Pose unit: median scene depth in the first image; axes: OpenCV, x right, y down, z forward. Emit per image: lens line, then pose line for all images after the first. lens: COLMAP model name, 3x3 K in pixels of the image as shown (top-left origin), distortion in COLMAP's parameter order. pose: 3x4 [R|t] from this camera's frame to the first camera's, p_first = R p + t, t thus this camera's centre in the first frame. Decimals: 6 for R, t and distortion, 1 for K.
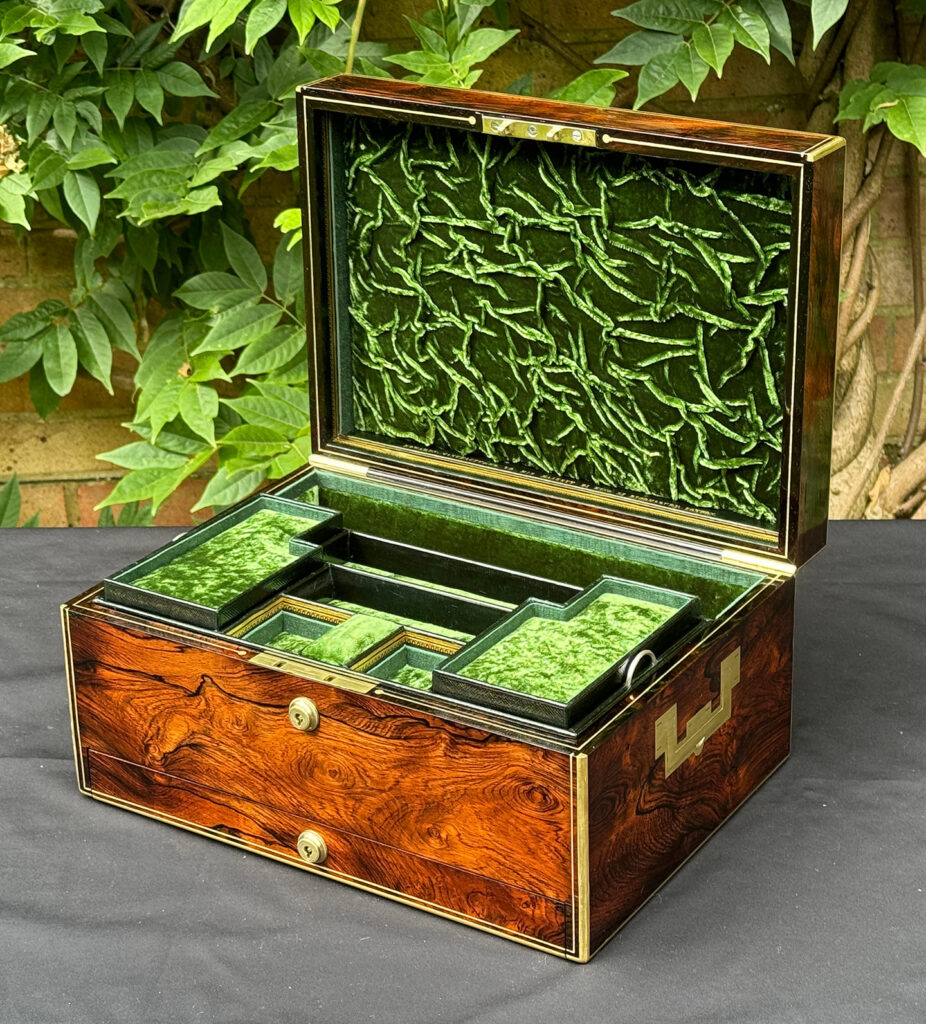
lens RADIAL K [[2349.4, 0, 464.1], [0, 2349.4, 443.9], [0, 0, 1]] dist [0.080819, 0.278734]
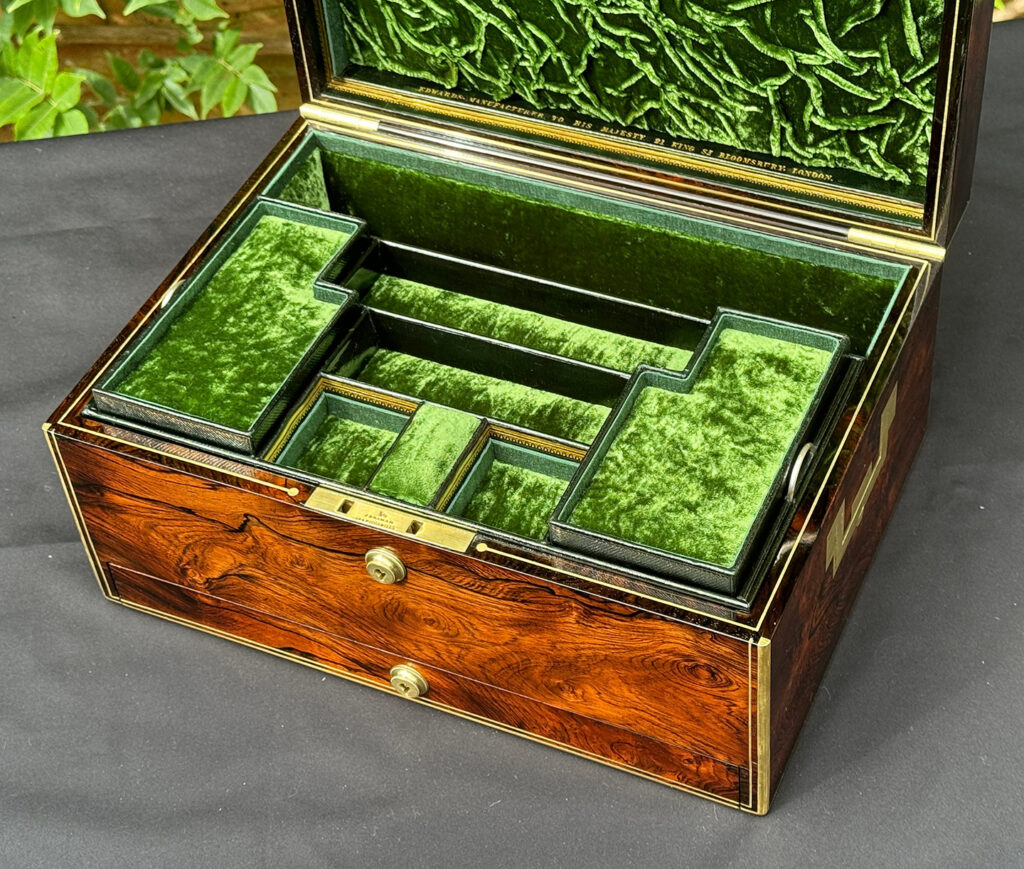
lens RADIAL K [[1979.5, 0, 539.8], [0, 1979.5, 397.6], [0, 0, 1]] dist [0.144587, -0.167471]
pose [[0.988338, -0.134842, 0.070757, -0.050887], [0.097253, 0.916475, 0.388092, -0.176022], [-0.117178, -0.376685, 0.918901, 0.357256]]
